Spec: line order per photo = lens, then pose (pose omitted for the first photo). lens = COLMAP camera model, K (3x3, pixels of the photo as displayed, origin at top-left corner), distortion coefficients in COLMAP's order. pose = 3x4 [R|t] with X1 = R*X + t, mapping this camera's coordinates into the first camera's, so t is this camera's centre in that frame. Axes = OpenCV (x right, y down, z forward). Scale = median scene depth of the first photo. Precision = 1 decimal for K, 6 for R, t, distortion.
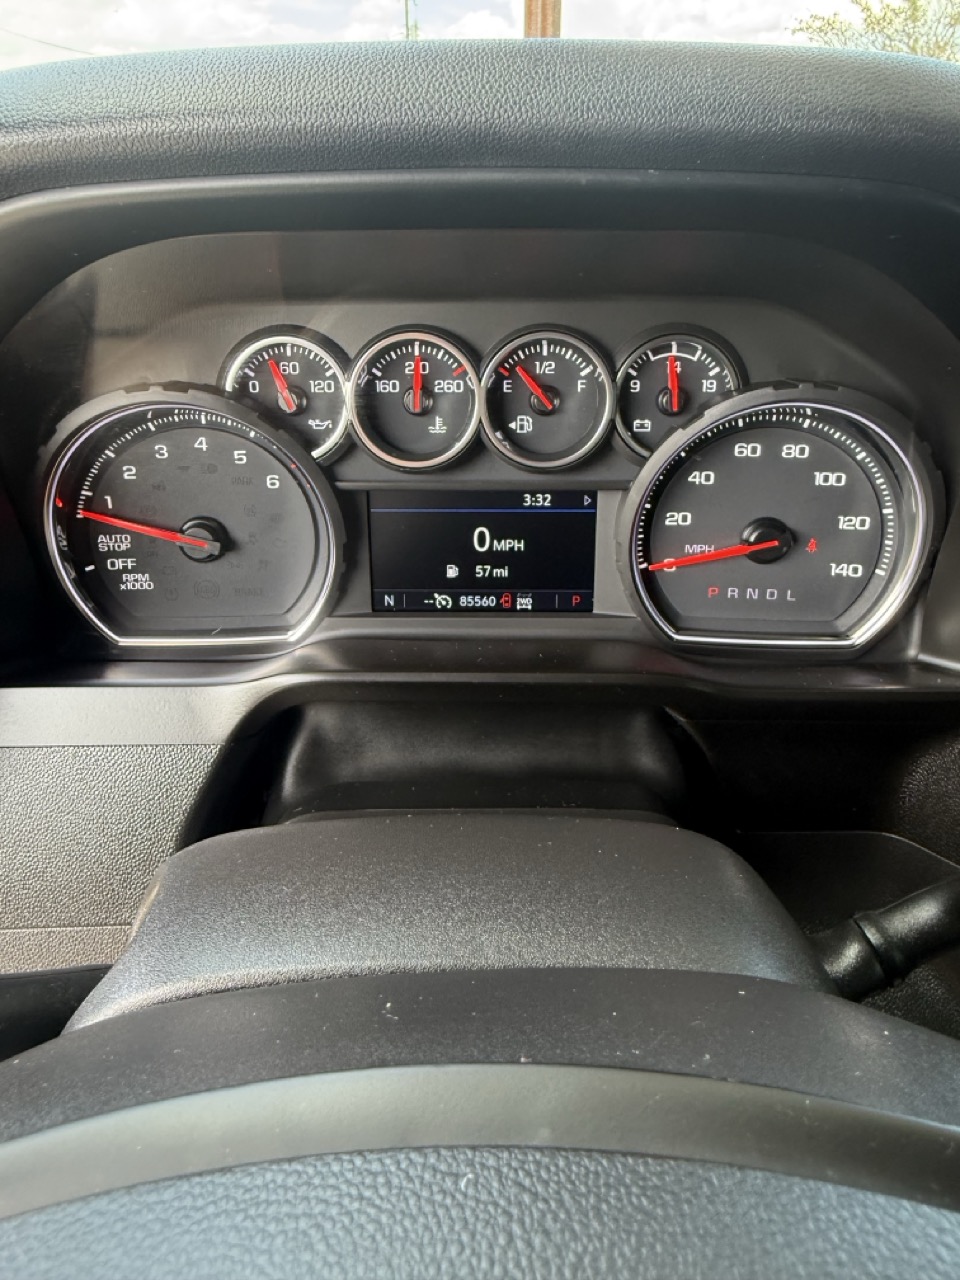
lens RADIAL K [[928.2, 0, 480.0], [0, 928.2, 640.0], [0, 0, 1]] dist [-0.002845, -0.002330]
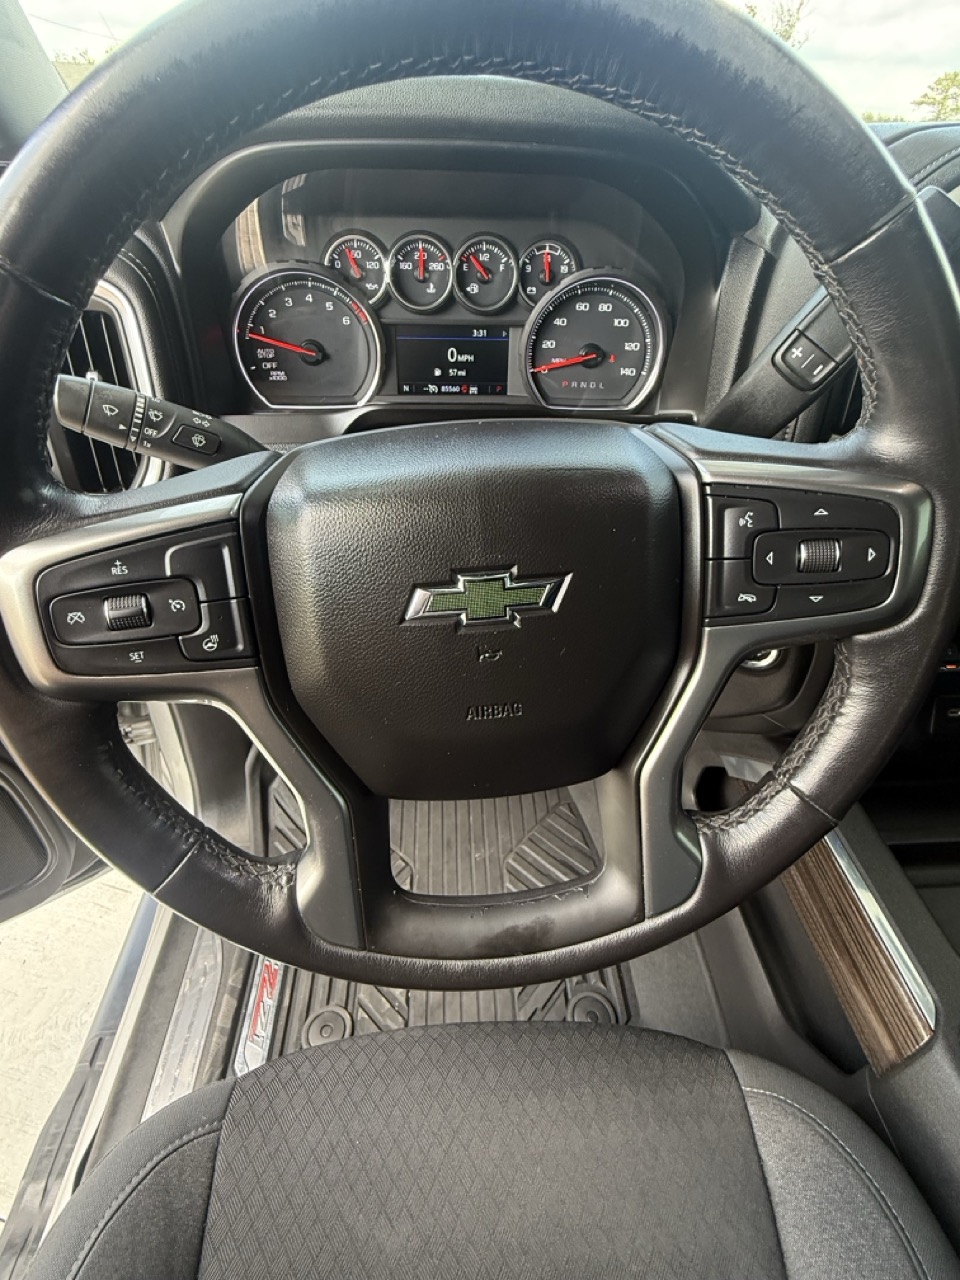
lens RADIAL K [[606.8, 0, 480.0], [0, 606.8, 640.0], [0, 0, 1]] dist [-0.000524, 0.000567]
pose [[0.996334, -0.023966, 0.082127, -0.066319], [0.006610, 0.978657, 0.205393, 0.246852], [-0.085297, -0.204097, 0.975228, -0.450680]]
